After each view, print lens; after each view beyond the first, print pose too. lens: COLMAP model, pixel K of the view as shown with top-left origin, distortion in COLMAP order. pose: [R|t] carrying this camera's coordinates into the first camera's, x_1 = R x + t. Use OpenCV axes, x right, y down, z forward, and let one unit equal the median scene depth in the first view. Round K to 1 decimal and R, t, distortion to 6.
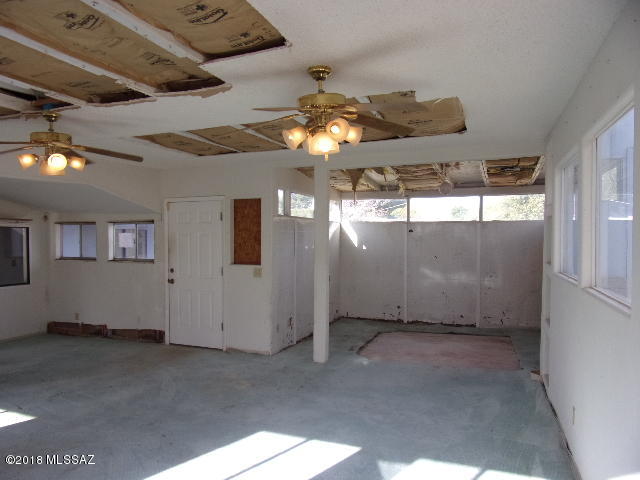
lens RADIAL K [[463.9, 0, 320.0], [0, 463.9, 240.0], [0, 0, 1]] dist [-0.061716, 0.043516]
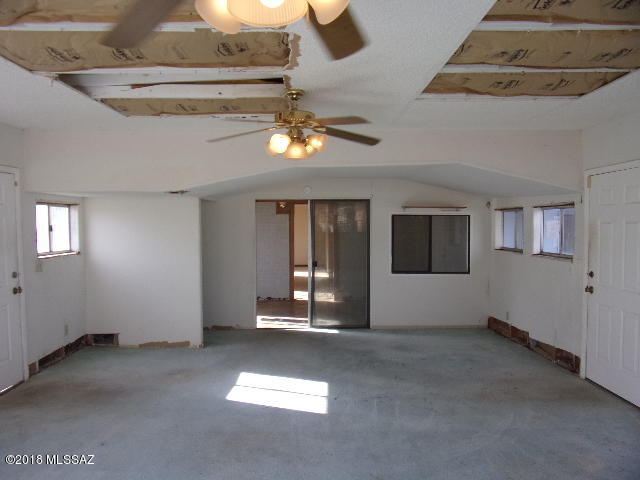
lens RADIAL K [[463.9, 0, 320.0], [0, 463.9, 240.0], [0, 0, 1]] dist [-0.061716, 0.043516]
pose [[0.376595, 0.031226, -0.925852, 0.155853], [-0.006938, 0.999499, 0.030888, -0.003495], [0.926352, -0.005208, 0.376623, 0.363003]]
